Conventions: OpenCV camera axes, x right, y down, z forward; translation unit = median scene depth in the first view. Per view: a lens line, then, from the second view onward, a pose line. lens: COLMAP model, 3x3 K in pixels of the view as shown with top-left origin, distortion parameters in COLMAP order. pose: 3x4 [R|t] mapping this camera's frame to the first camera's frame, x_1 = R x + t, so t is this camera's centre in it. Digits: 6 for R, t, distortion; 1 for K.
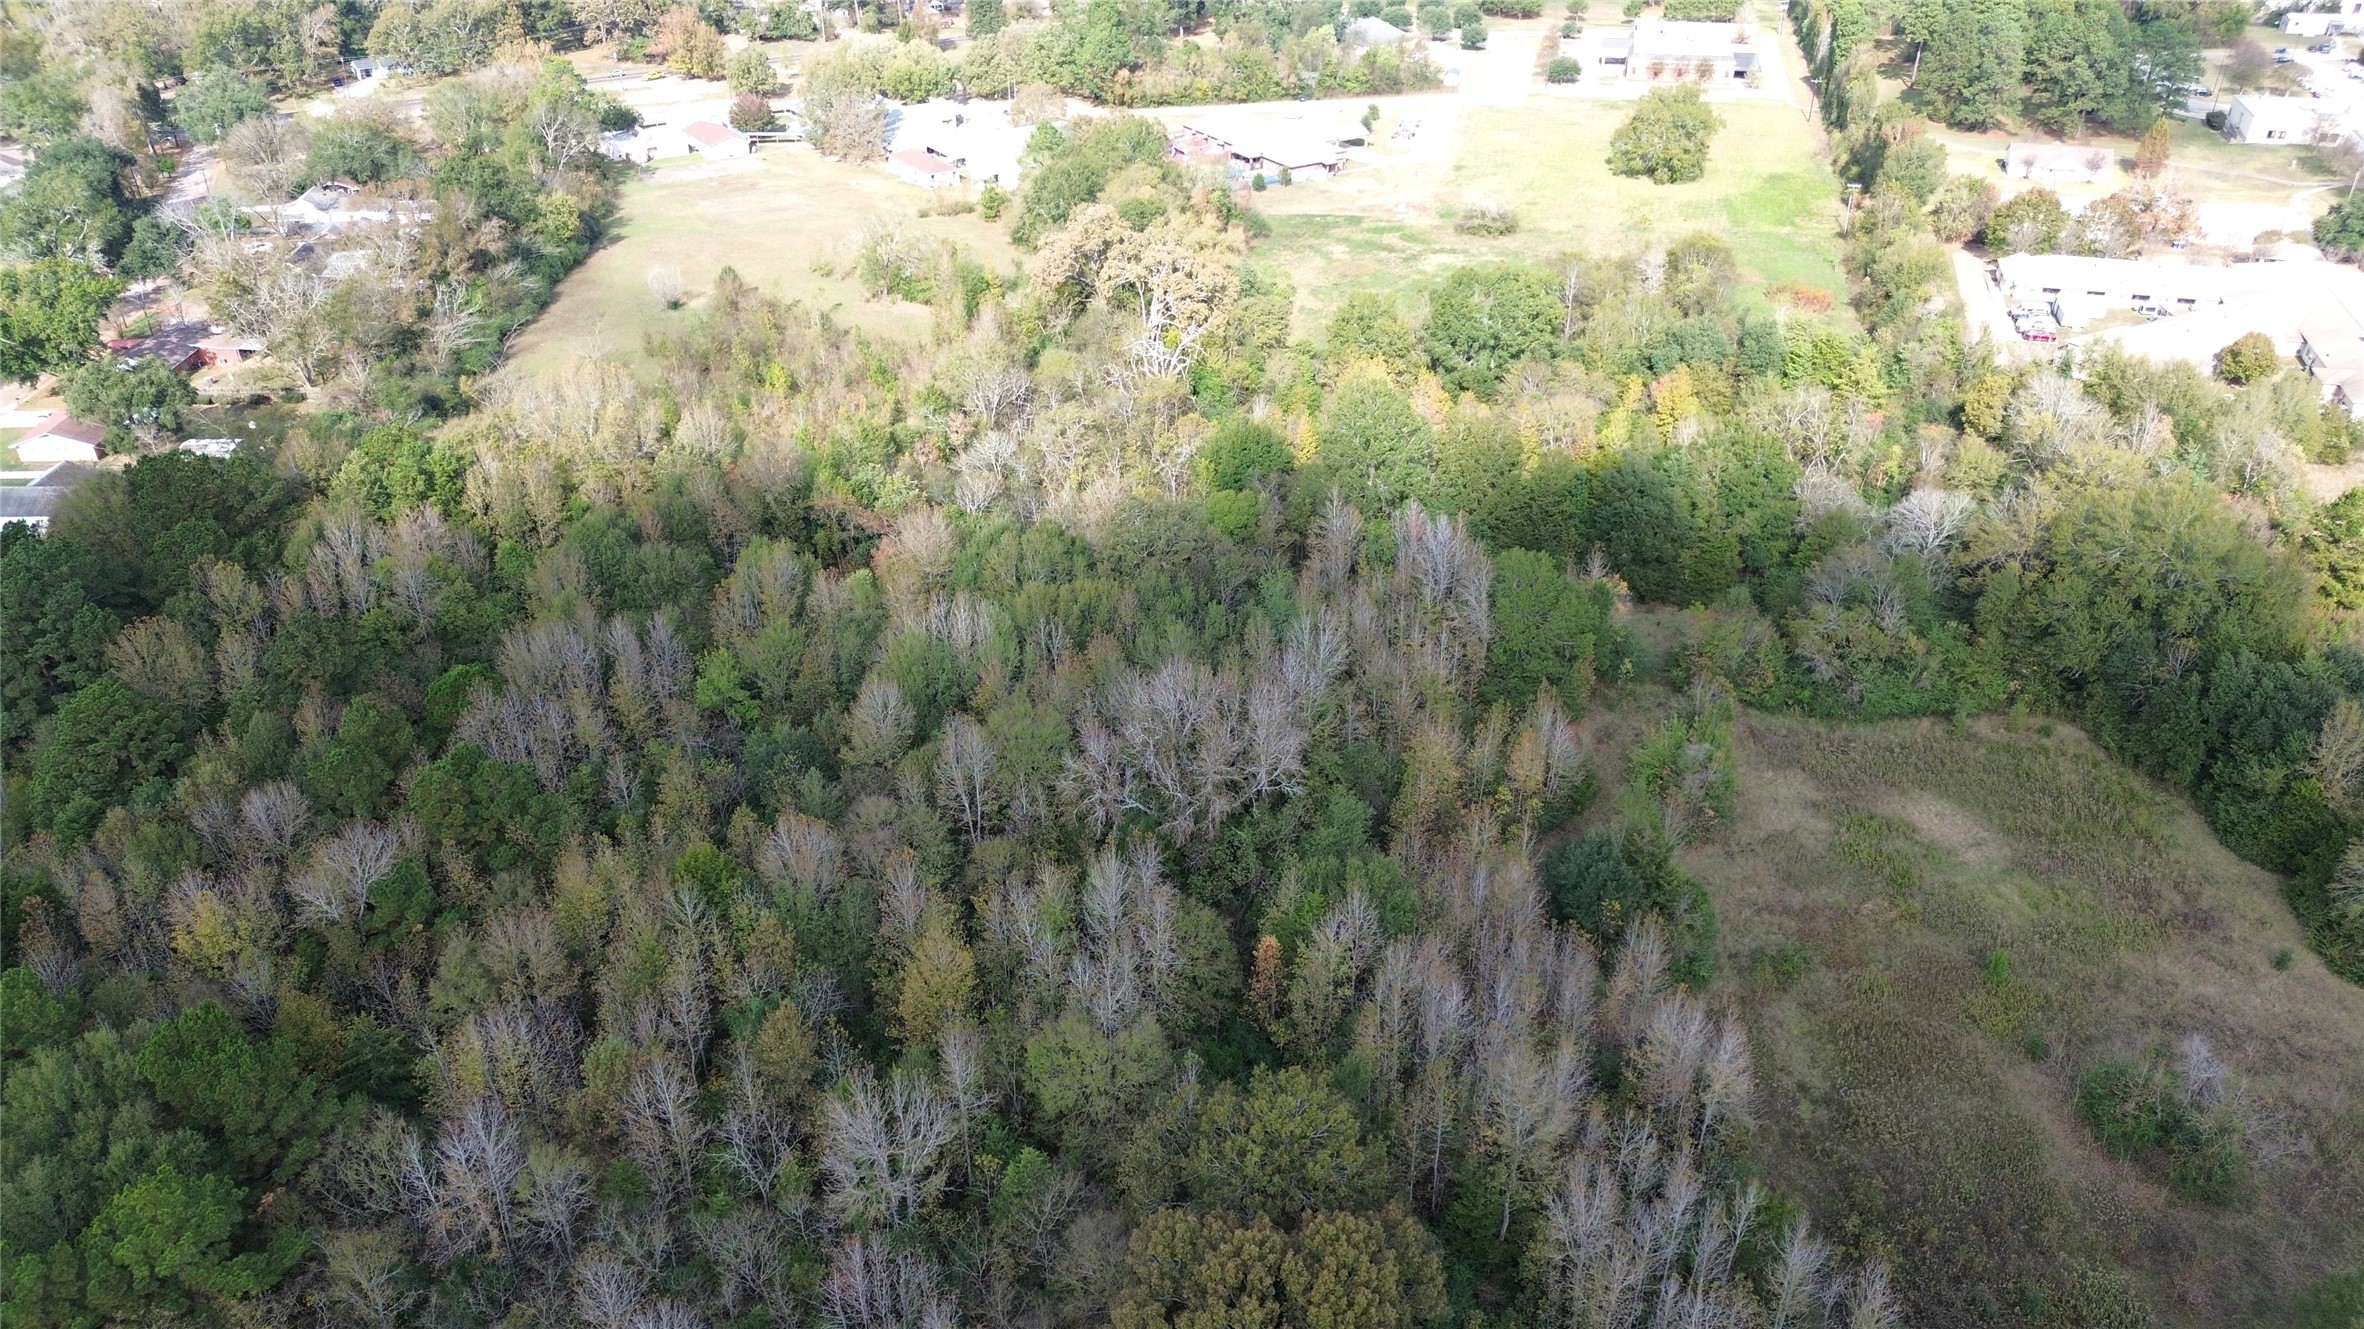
lens RADIAL K [[1675.4, 0, 1176.2], [0, 1675.4, 661.5], [0, 0, 1]] dist [0.073922, -0.067455]
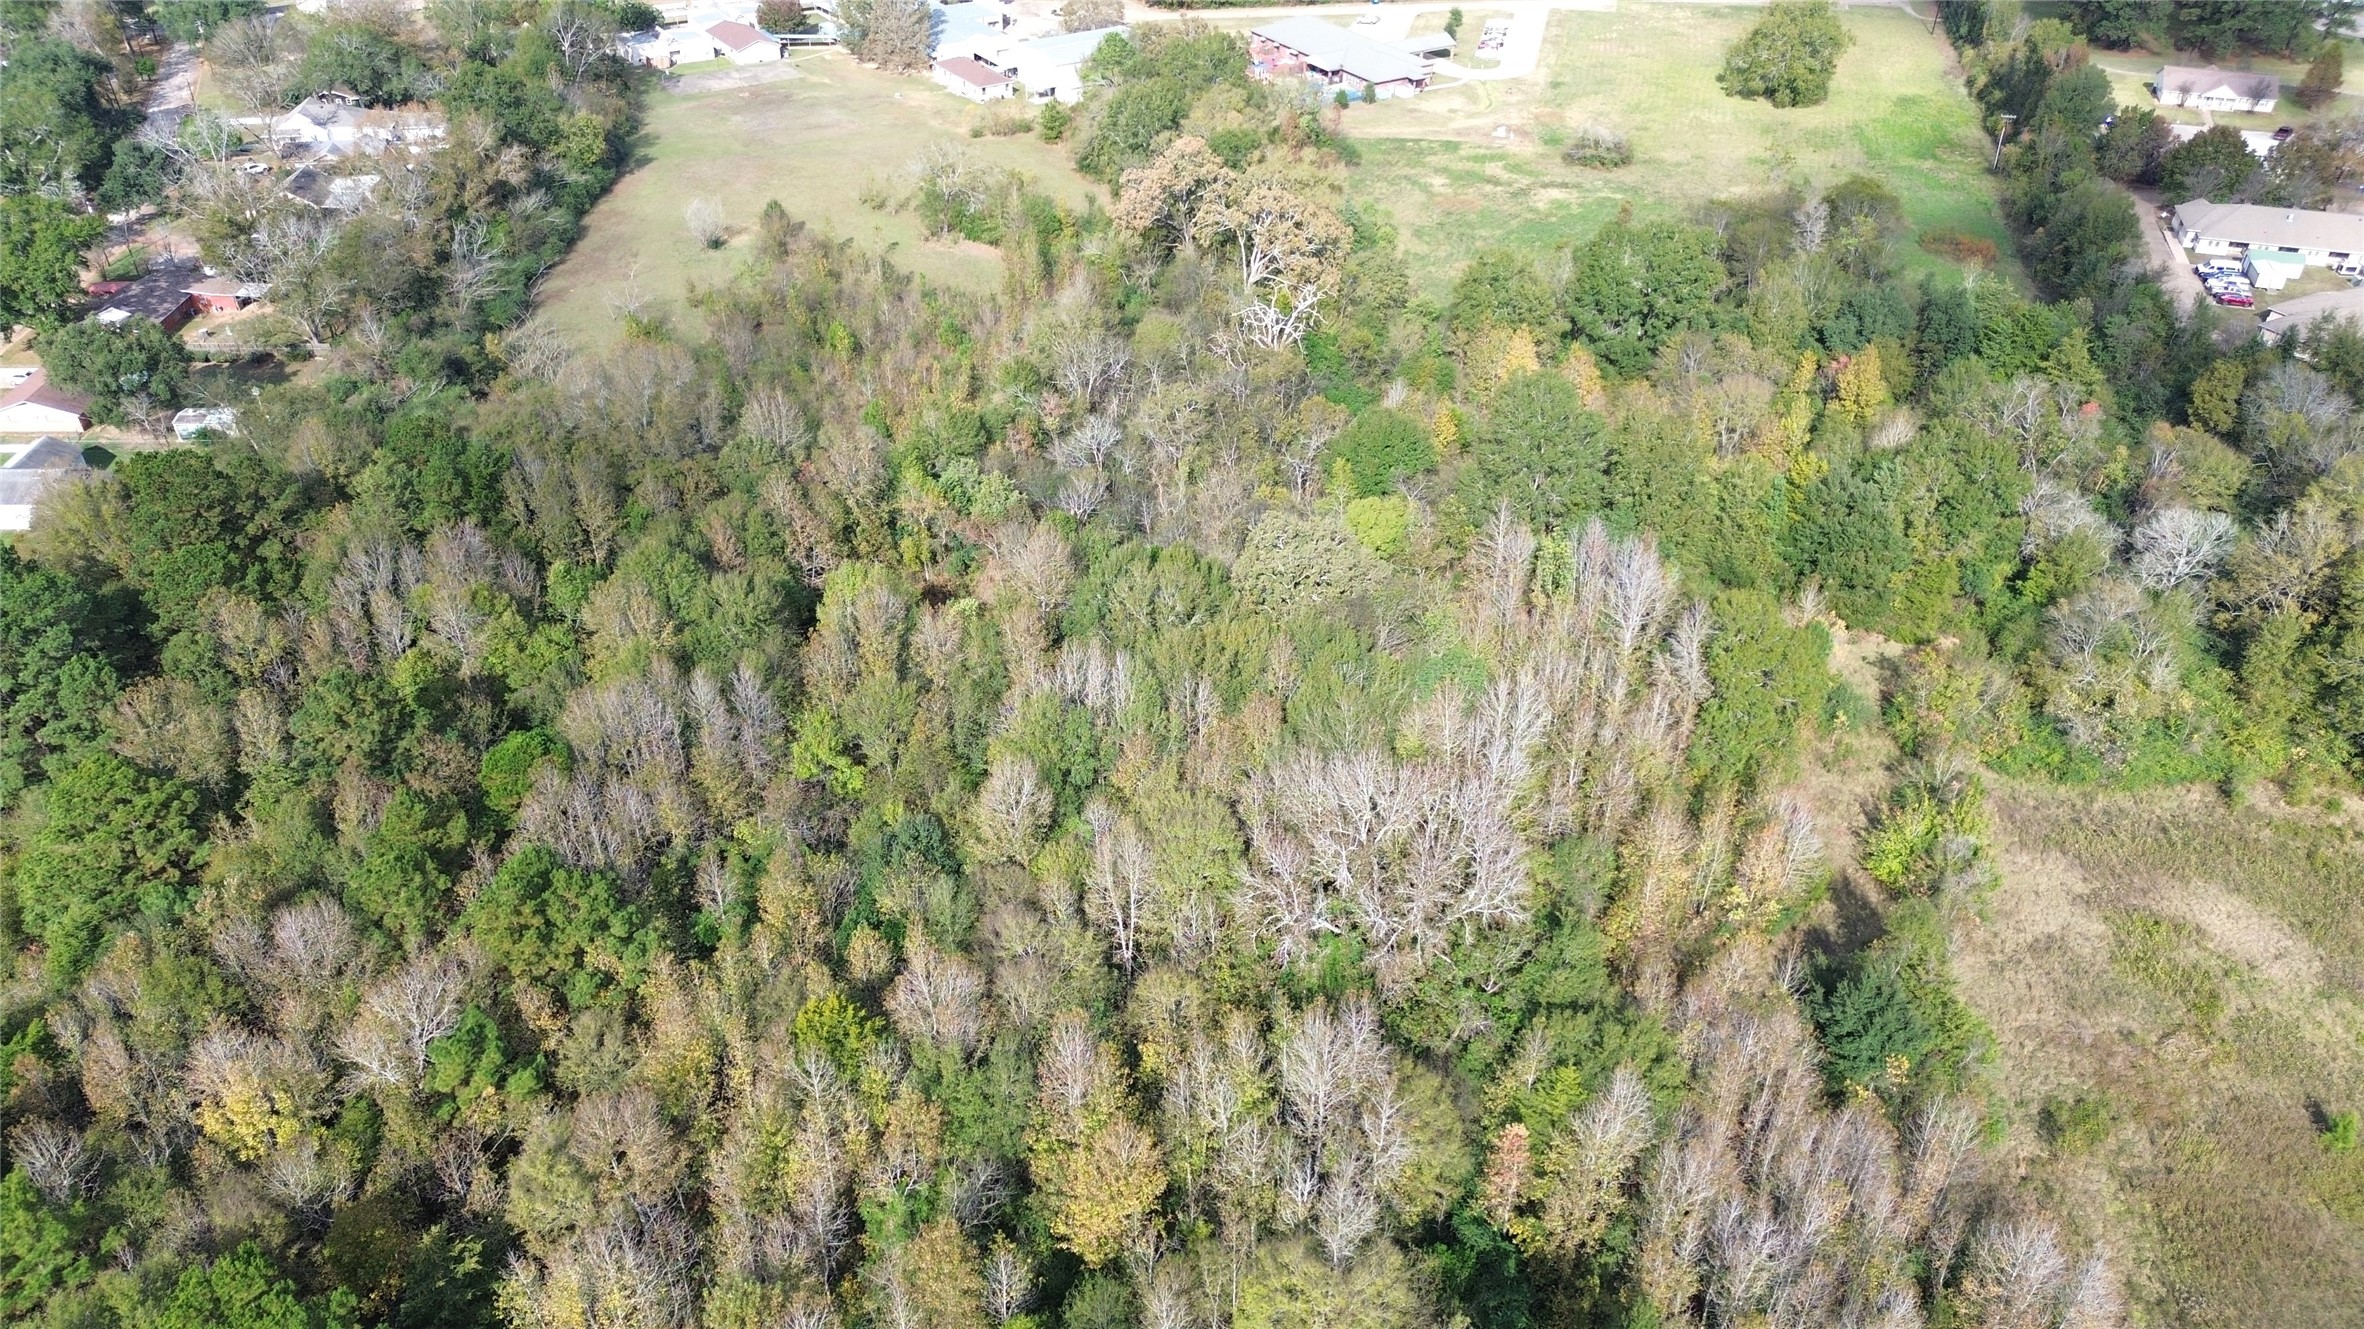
lens RADIAL K [[1675.4, 0, 1184.7], [0, 1675.4, 660.2], [0, 0, 1]] dist [0.073922, -0.067455]
pose [[0.999939, 0.008144, 0.007482, -0.067180], [-0.008630, 0.997685, 0.067451, -0.069112], [-0.006915, -0.067511, 0.997695, 0.106239]]
